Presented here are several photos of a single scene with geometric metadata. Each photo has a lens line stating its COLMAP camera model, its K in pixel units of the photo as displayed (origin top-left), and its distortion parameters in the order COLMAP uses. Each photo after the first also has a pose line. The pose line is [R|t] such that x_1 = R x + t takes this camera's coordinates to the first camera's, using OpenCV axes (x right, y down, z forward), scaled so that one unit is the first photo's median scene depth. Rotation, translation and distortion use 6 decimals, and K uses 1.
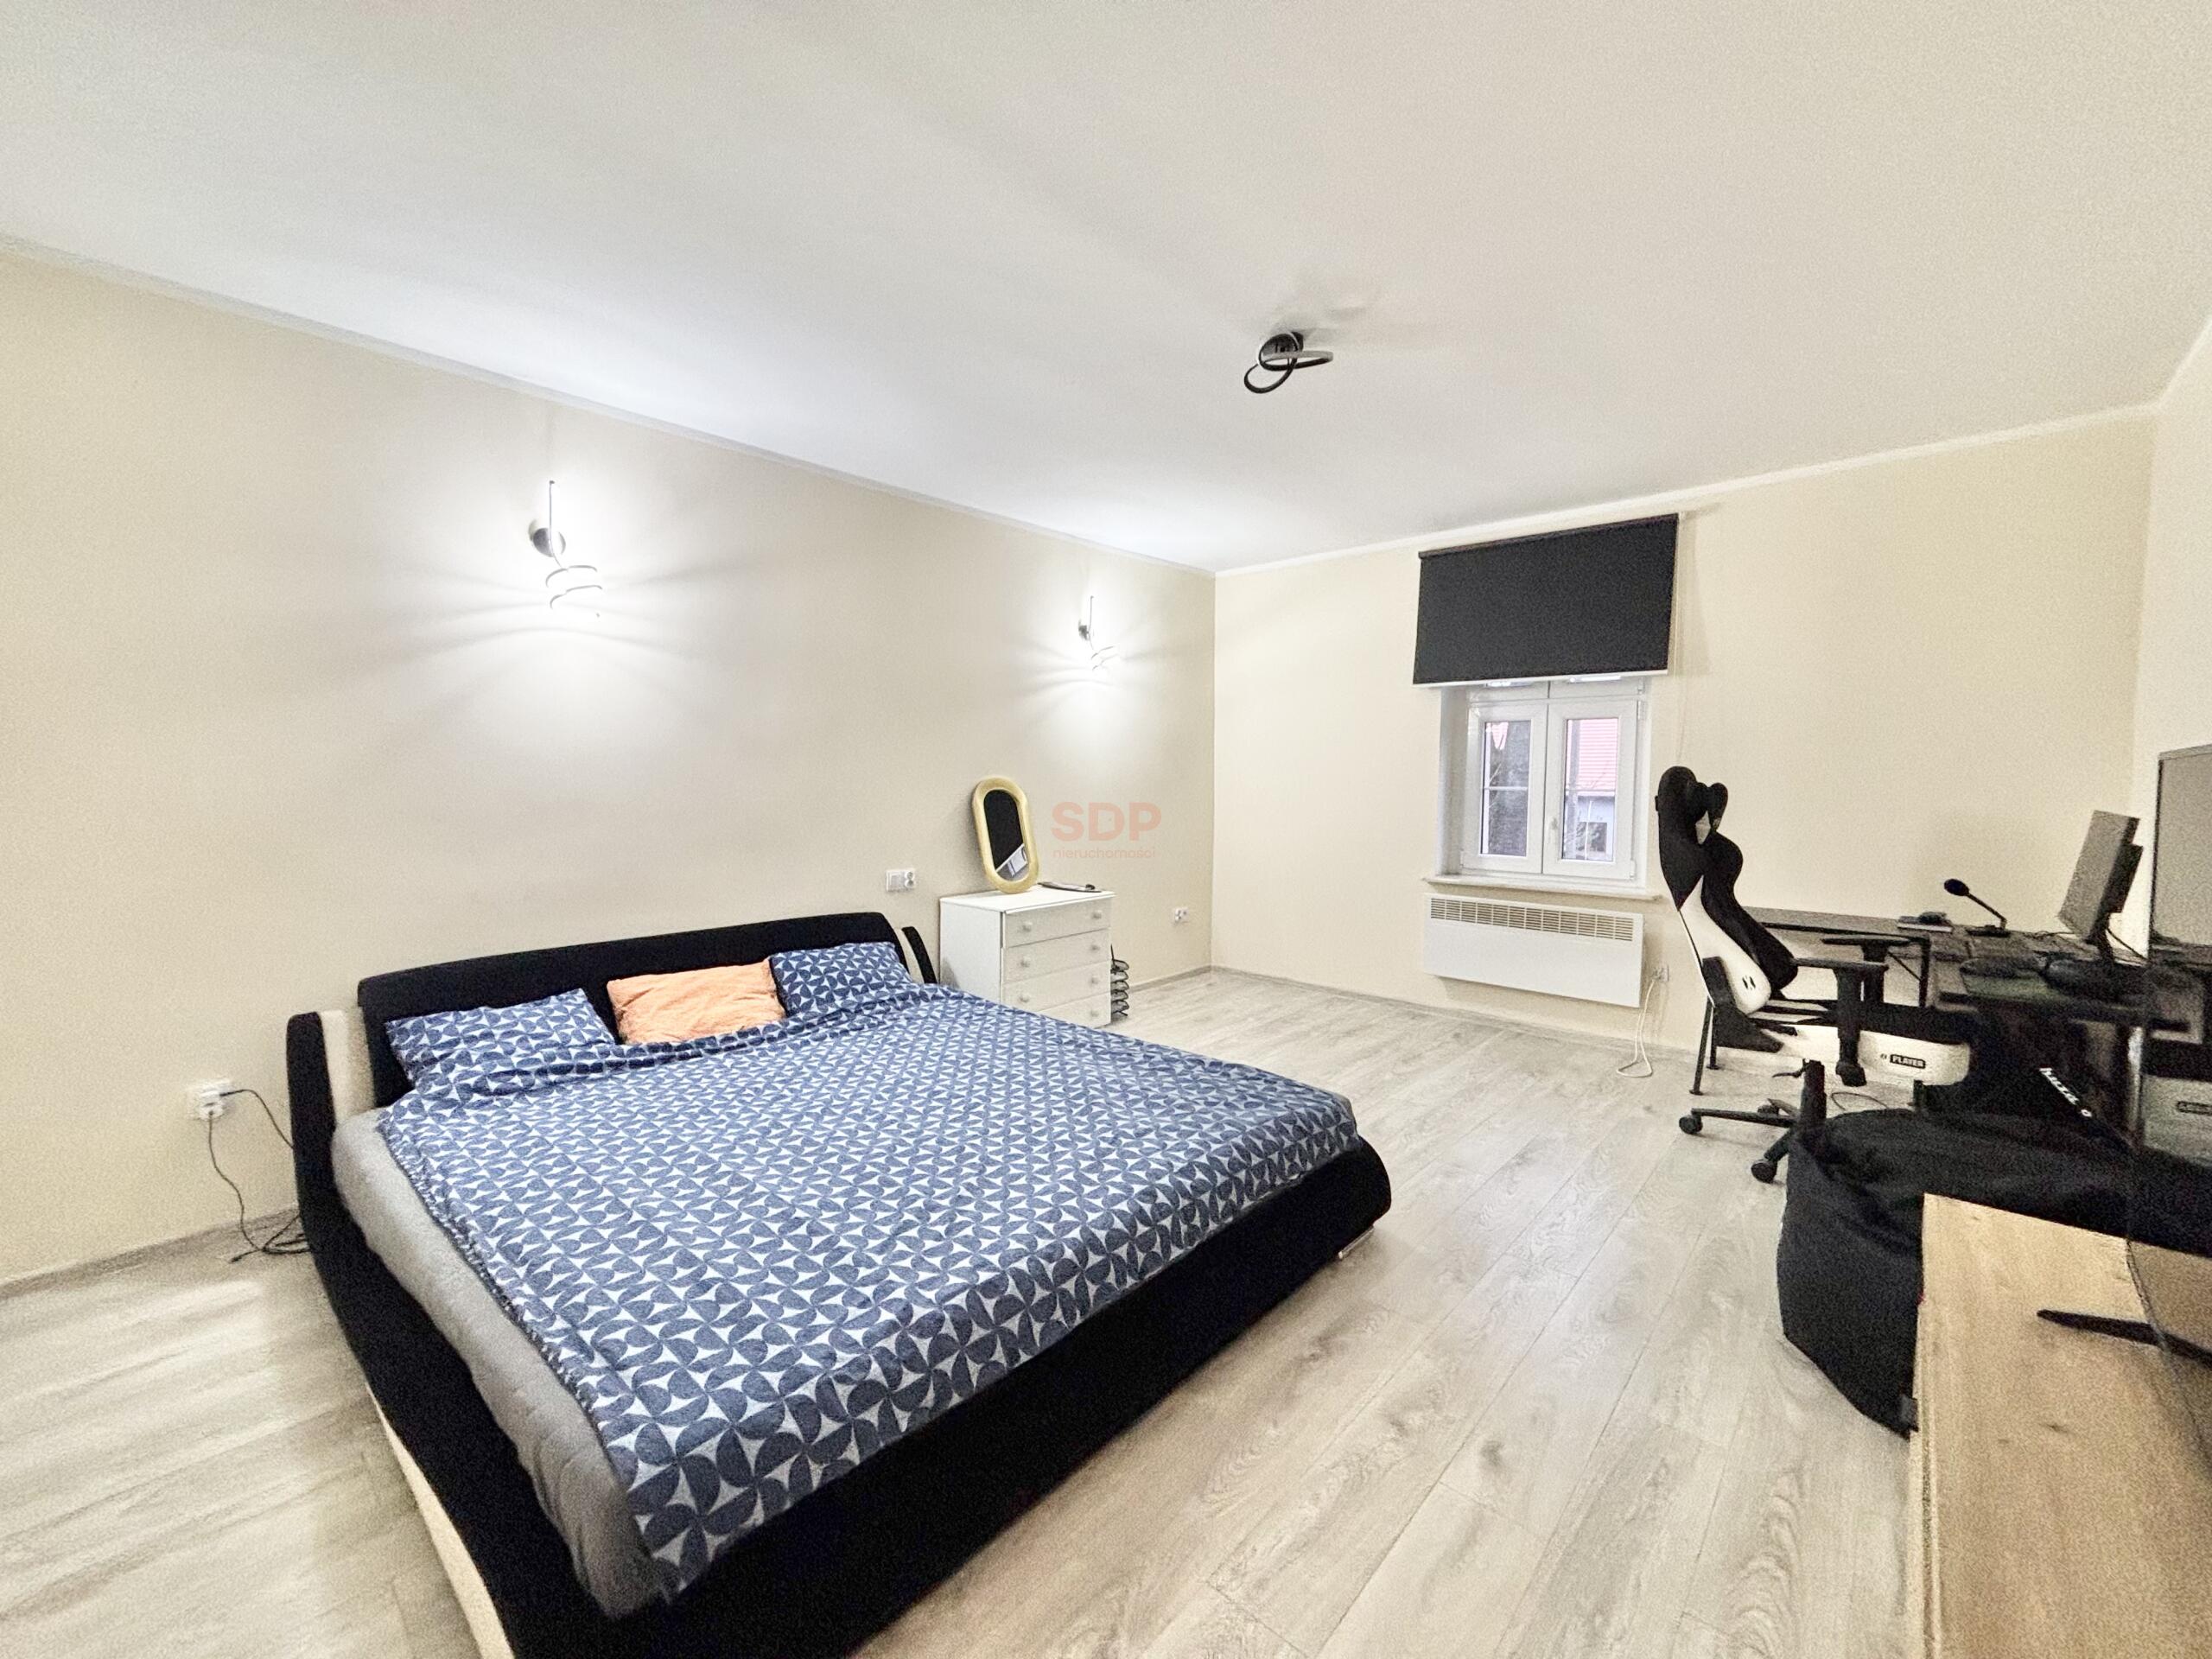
lens RADIAL K [[888.2, 0, 1106.0], [0, 888.2, 829.5], [0, 0, 1]] dist [-0.001906, -0.000202]
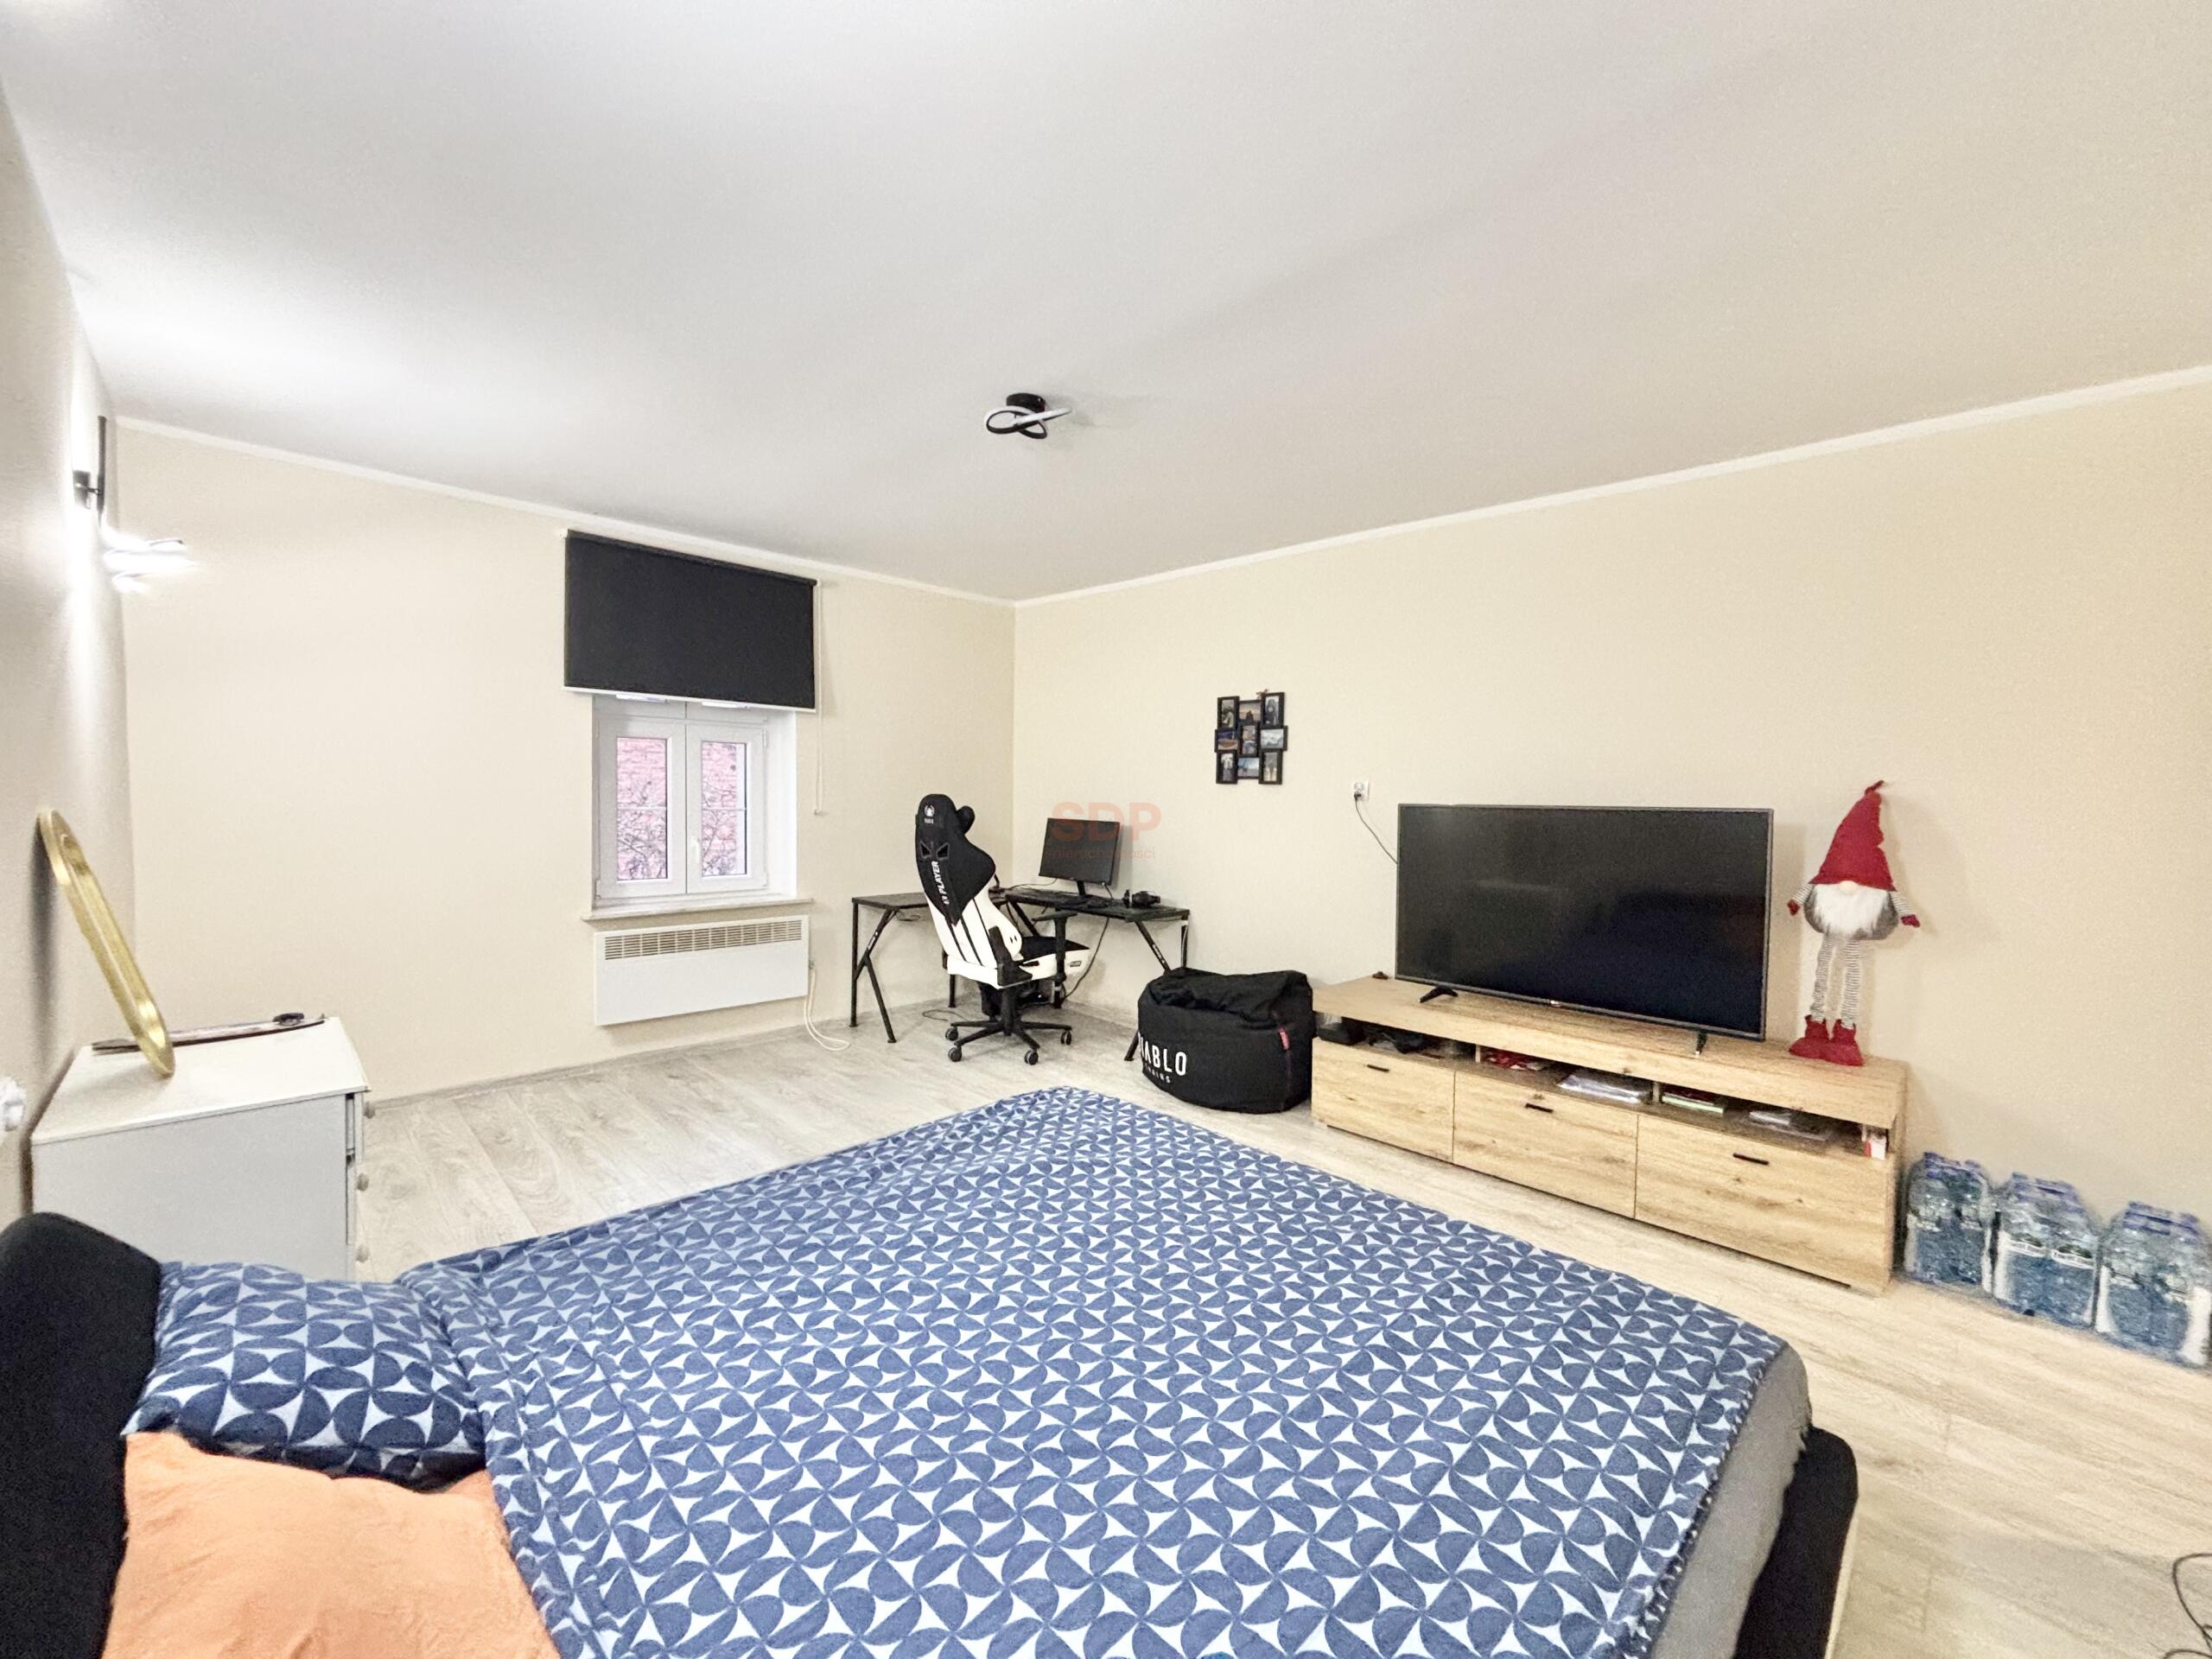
lens RADIAL K [[890.5, 0, 1099.1], [0, 890.5, 827.3], [0, 0, 1]] dist [-0.001144, -0.000755]
pose [[0.070012, -0.045768, 0.996496, -0.507013], [0.046178, 0.998025, 0.042594, -0.049210], [-0.996477, 0.043034, 0.071987, 0.496370]]
